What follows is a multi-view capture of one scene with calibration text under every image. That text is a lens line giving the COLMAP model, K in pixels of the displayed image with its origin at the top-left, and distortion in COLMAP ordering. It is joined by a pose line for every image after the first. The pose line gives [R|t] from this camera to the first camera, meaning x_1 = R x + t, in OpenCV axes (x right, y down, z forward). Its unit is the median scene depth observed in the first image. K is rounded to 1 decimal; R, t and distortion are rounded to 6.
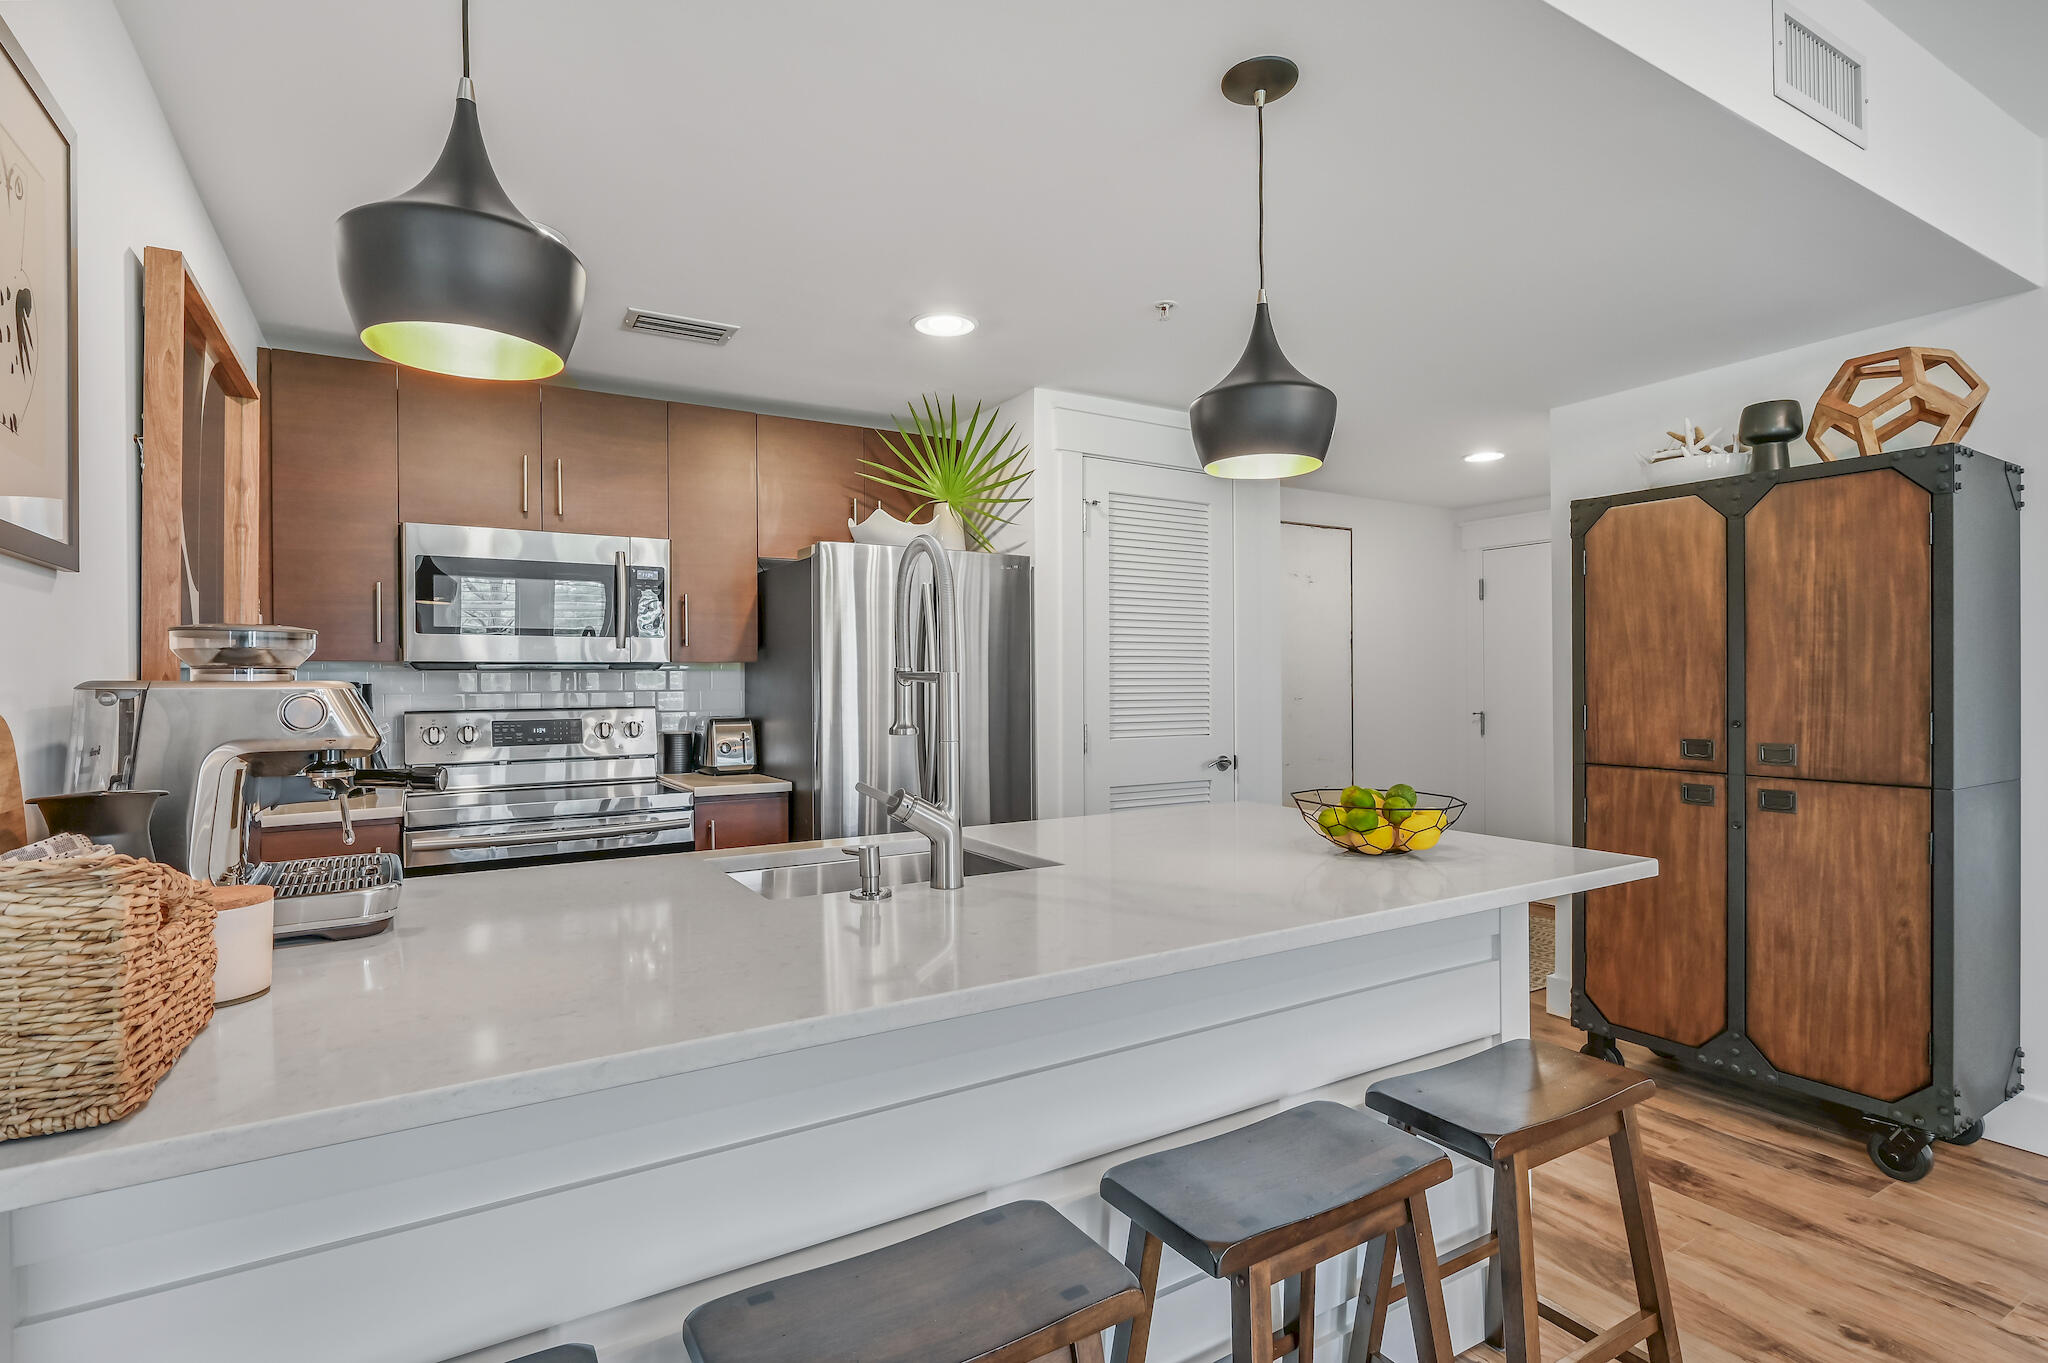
lens RADIAL K [[1009.1, 0, 1017.6], [0, 1009.1, 680.7], [0, 0, 1]] dist [-0.001077, -0.000181]
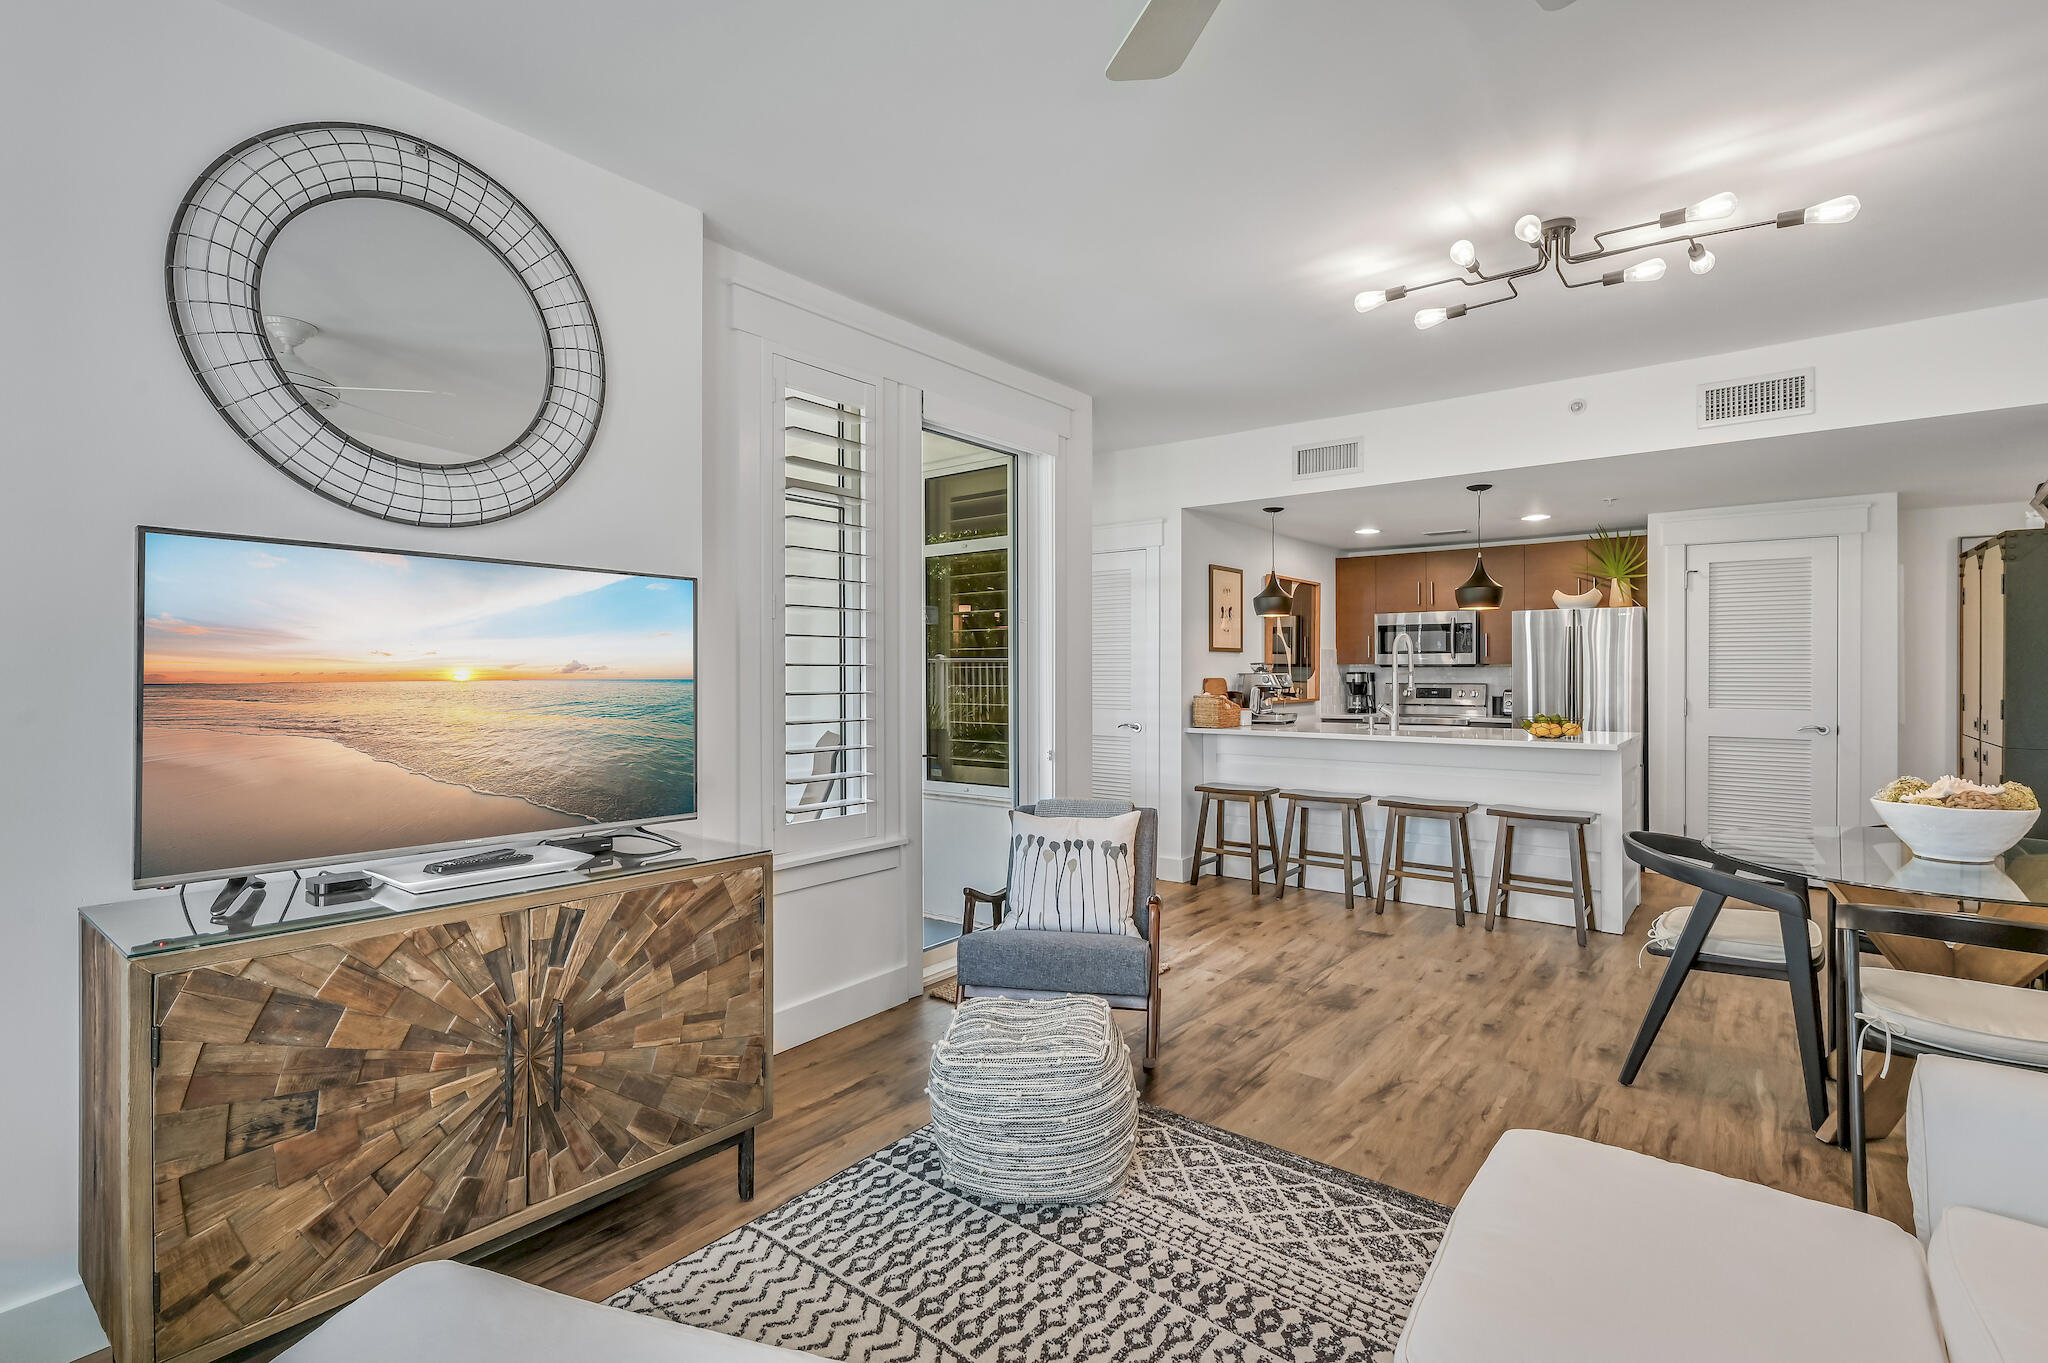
lens RADIAL K [[947.3, 0, 1021.8], [0, 947.3, 674.3], [0, 0, 1]] dist [-0.000714, -0.000482]
pose [[0.357850, 0.009527, -0.933730, 1.497066], [0.001798, 0.999939, 0.010892, -0.023185], [0.933777, -0.005577, 0.357811, -0.845176]]
